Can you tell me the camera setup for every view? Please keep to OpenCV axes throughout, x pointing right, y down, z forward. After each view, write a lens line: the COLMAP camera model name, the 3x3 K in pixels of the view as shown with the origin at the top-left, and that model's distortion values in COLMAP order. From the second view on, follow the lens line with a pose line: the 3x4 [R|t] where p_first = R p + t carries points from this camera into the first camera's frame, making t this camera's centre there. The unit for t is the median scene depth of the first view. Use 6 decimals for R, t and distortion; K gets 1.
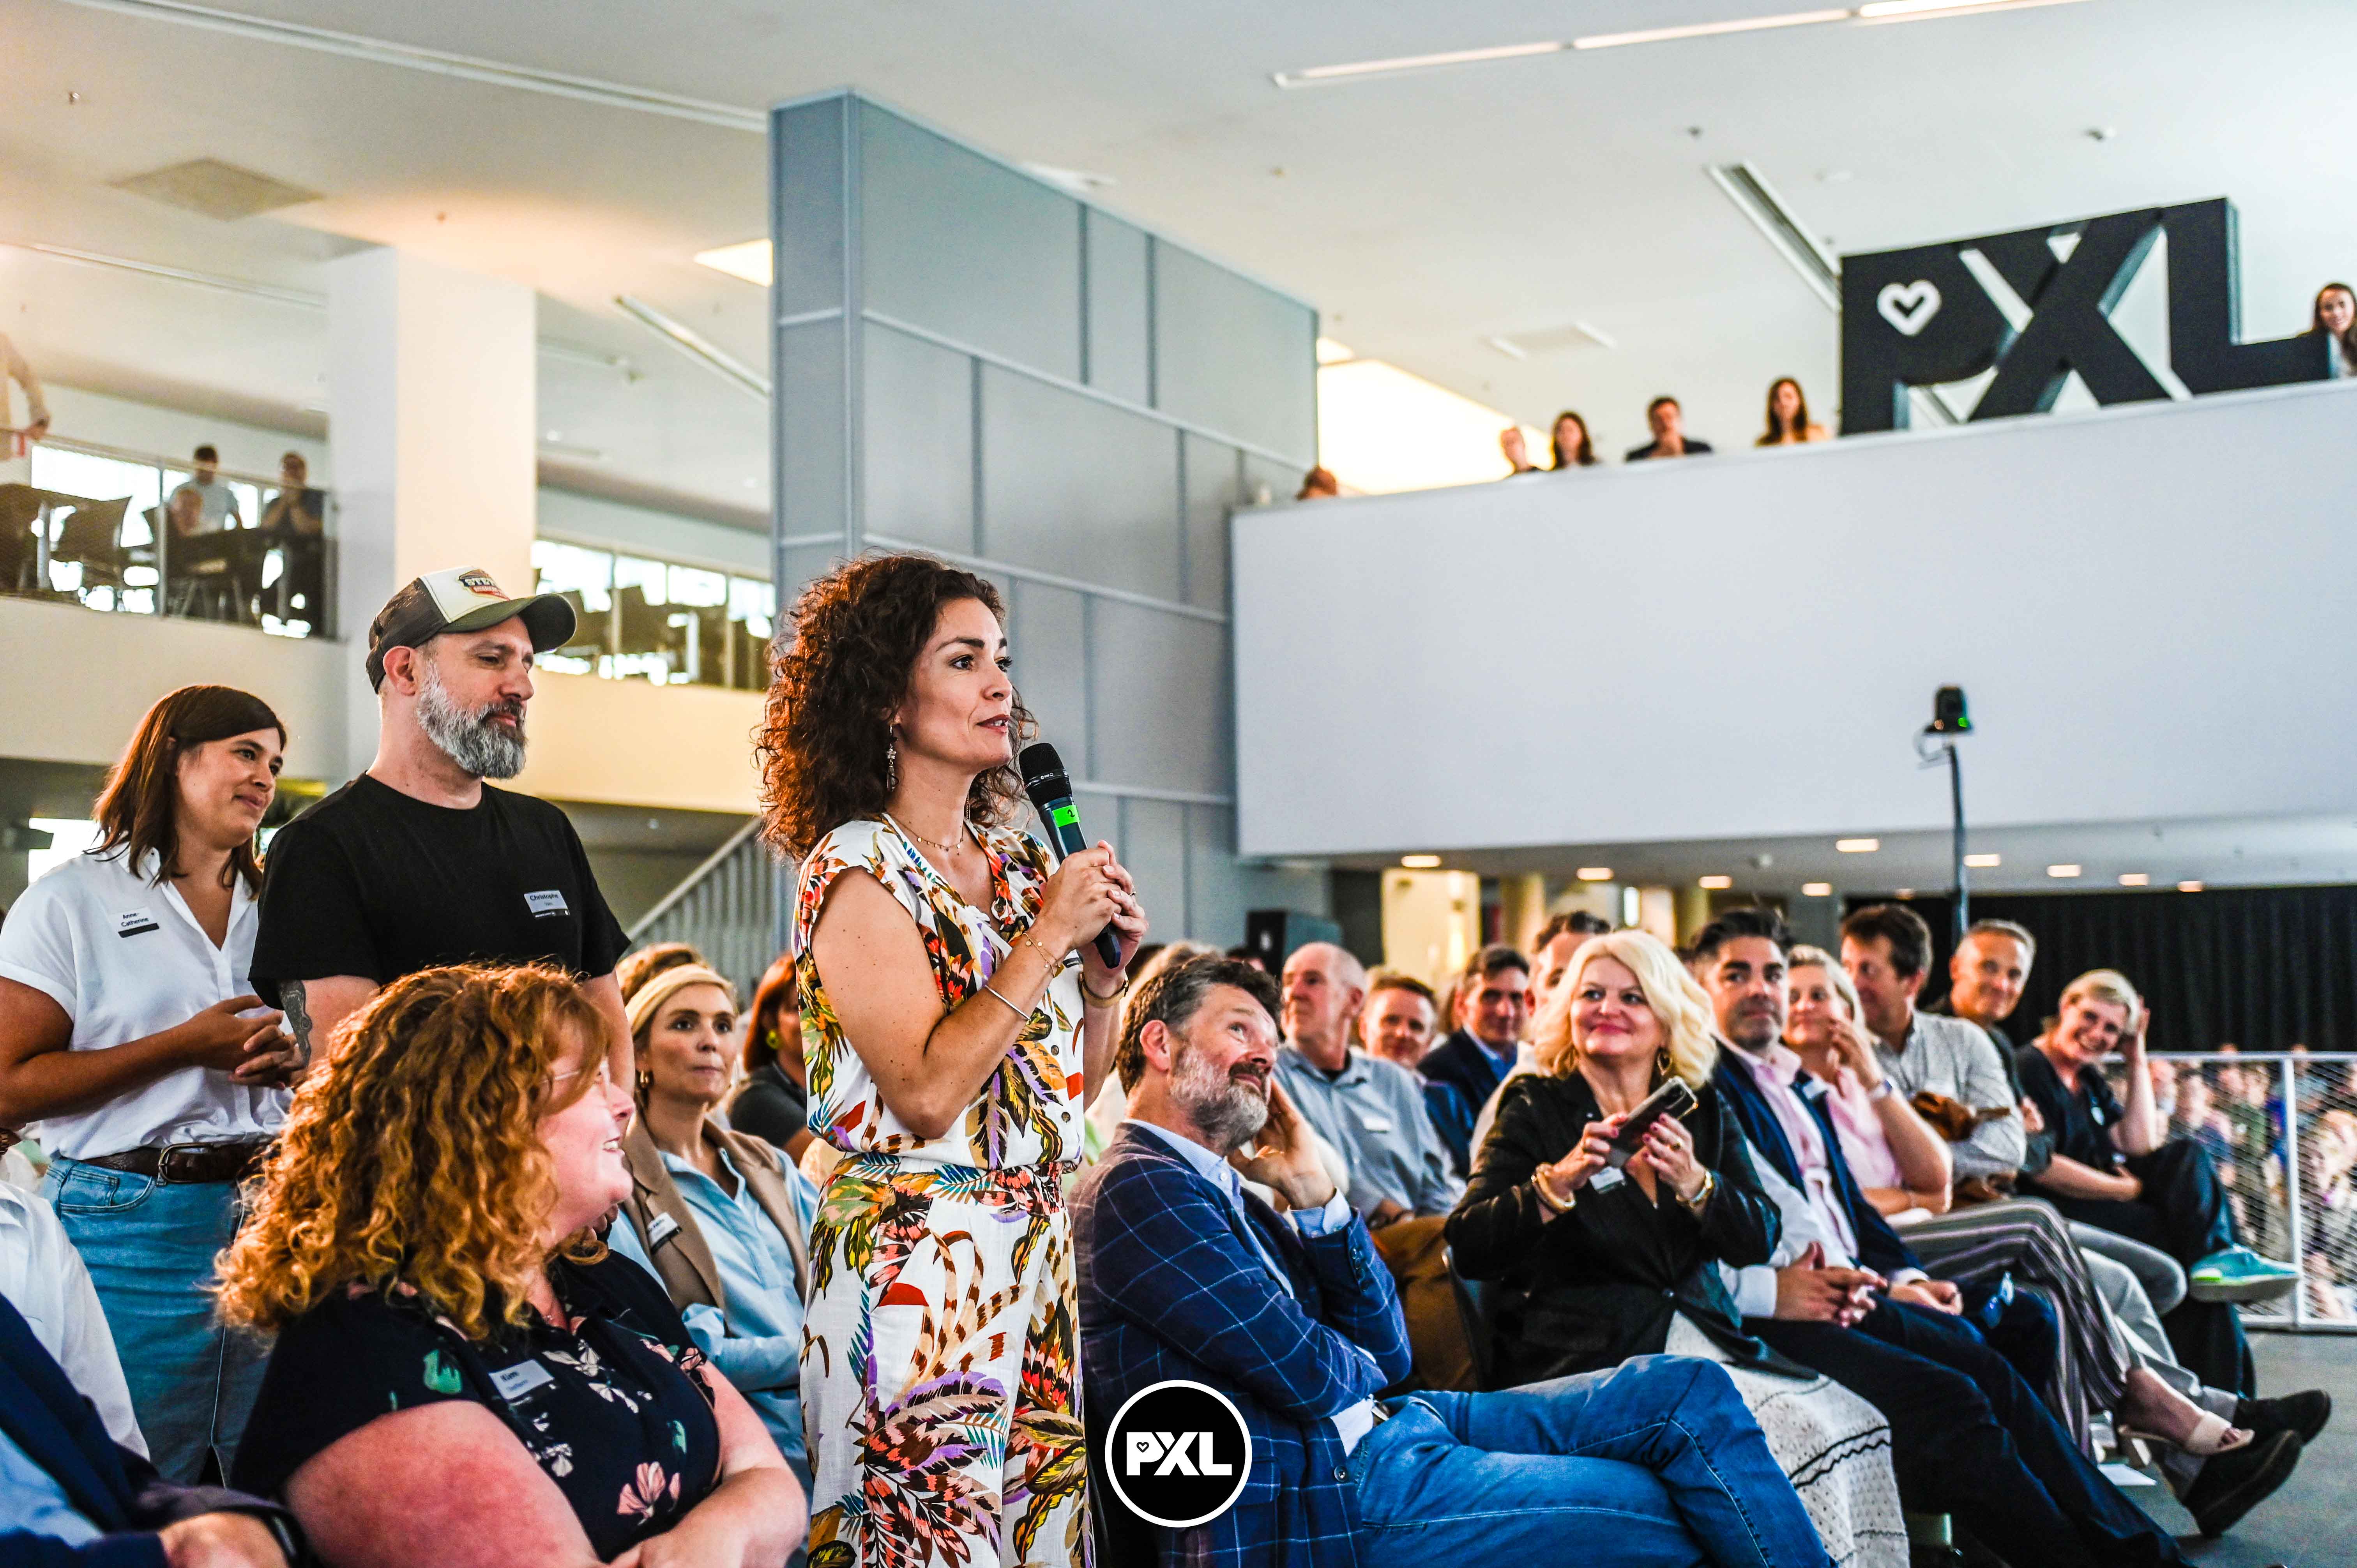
lens RADIAL K [[2611.4, 0, 1176.5], [0, 2611.4, 796.4], [0, 0, 1]] dist [-0.000706, 0.000000]
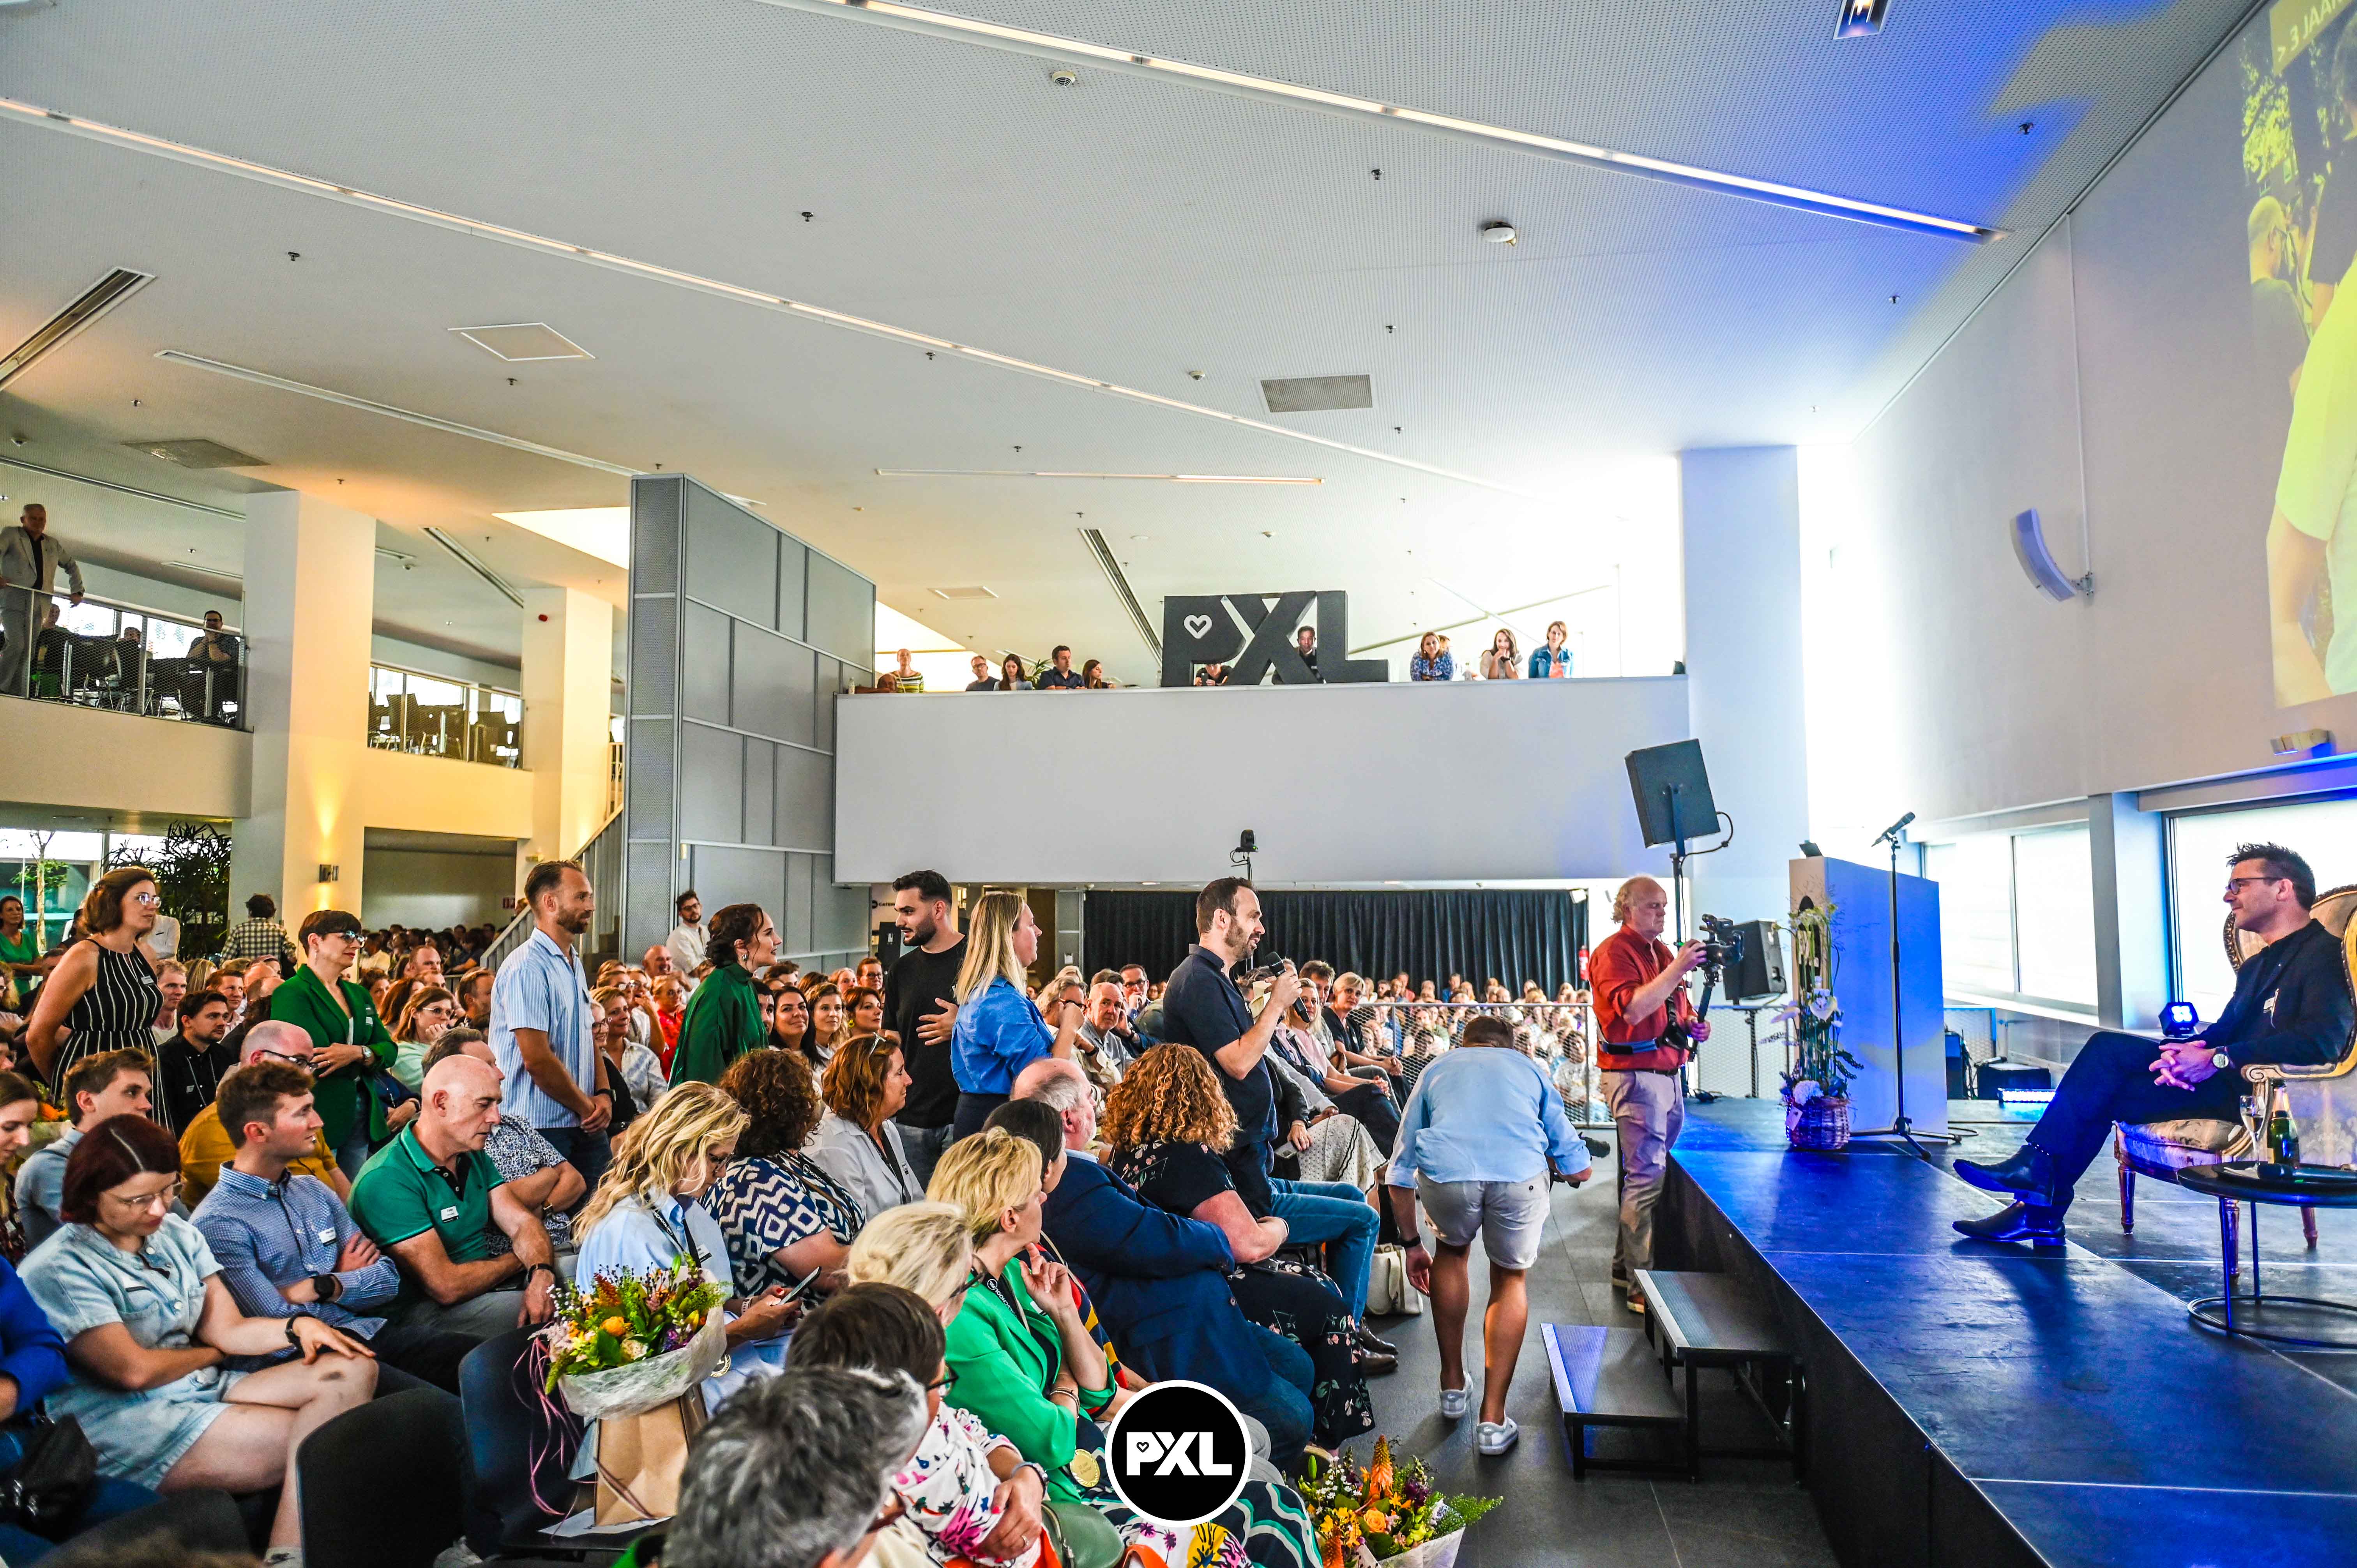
lens RADIAL K [[1601.4, 0, 1182.8], [0, 1601.4, 775.0], [0, 0, 1]] dist [-0.012692, -0.002790]
pose [[0.932674, 0.042883, 0.358163, -0.165267], [-0.037989, 0.999064, -0.020692, -0.041945], [-0.358715, 0.005692, 0.933430, -0.156637]]
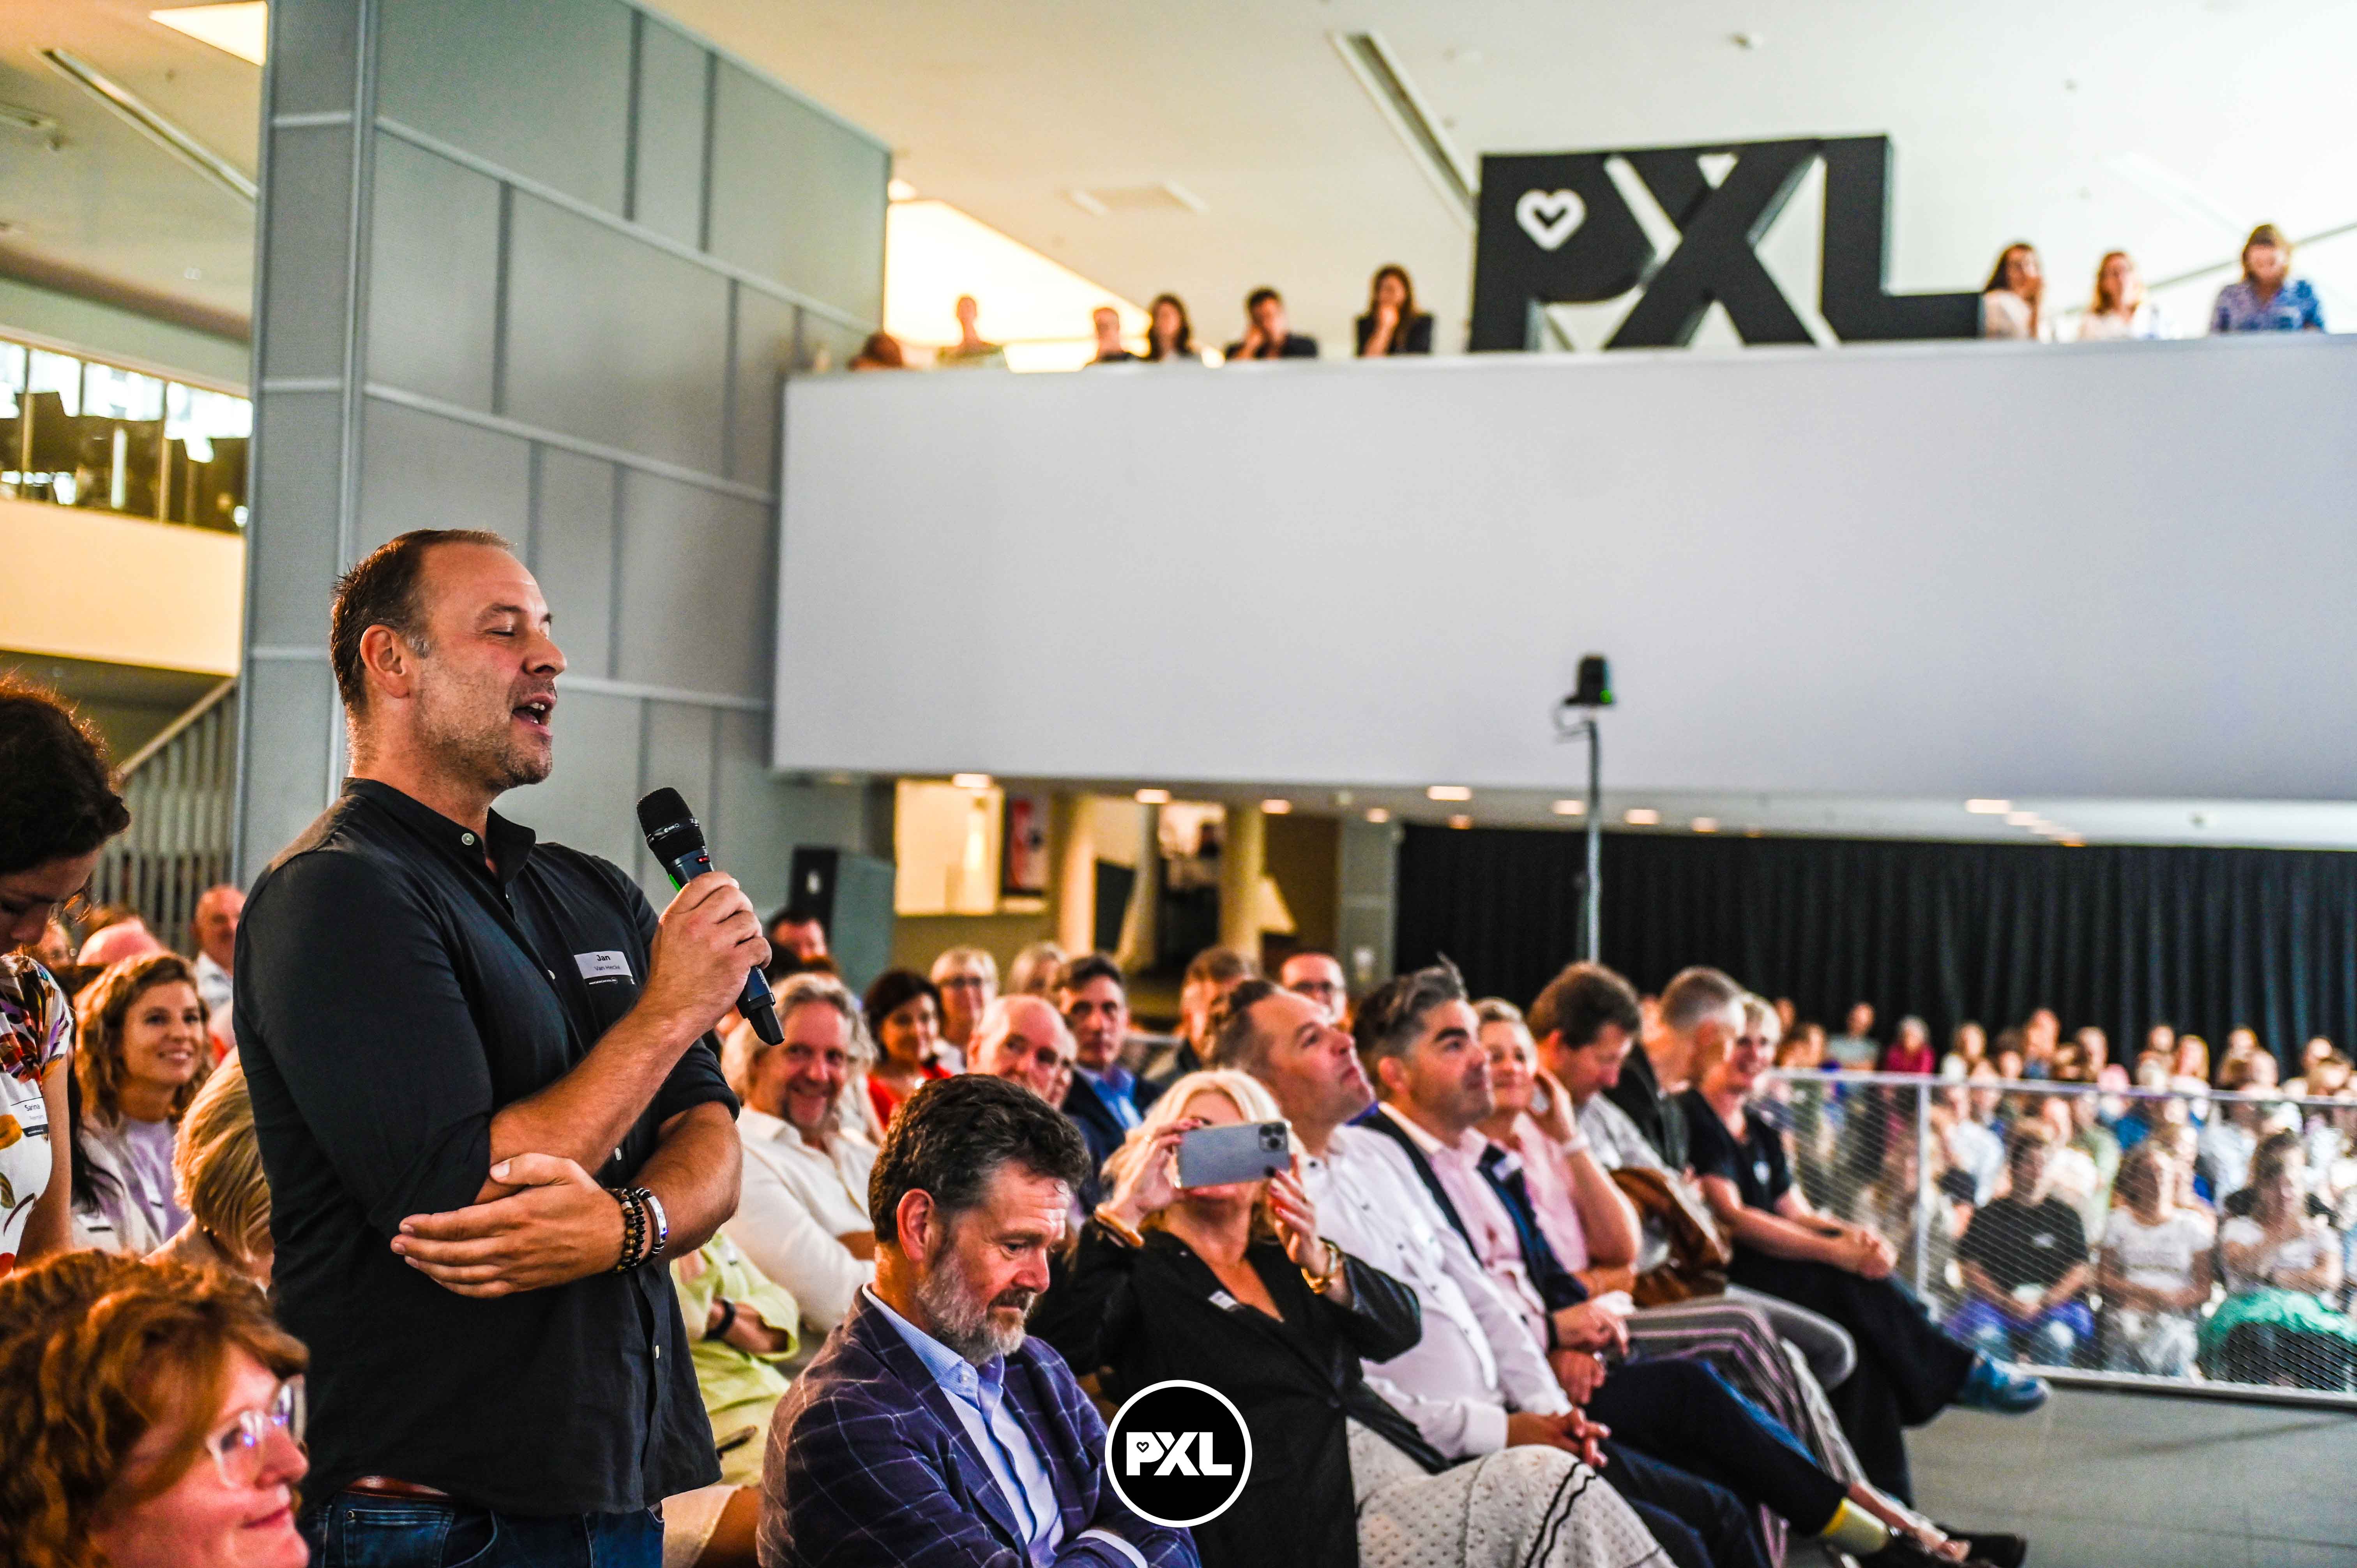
lens RADIAL K [[2869.8, 0, 1170.8], [0, 2869.8, 765.5], [0, 0, 1]] dist [0.000110, 0.000000]
pose [[0.981449, 0.053220, 0.184191, -0.024155], [-0.060637, 0.997551, 0.034870, -0.021640], [-0.181884, -0.045392, 0.982272, 0.024715]]
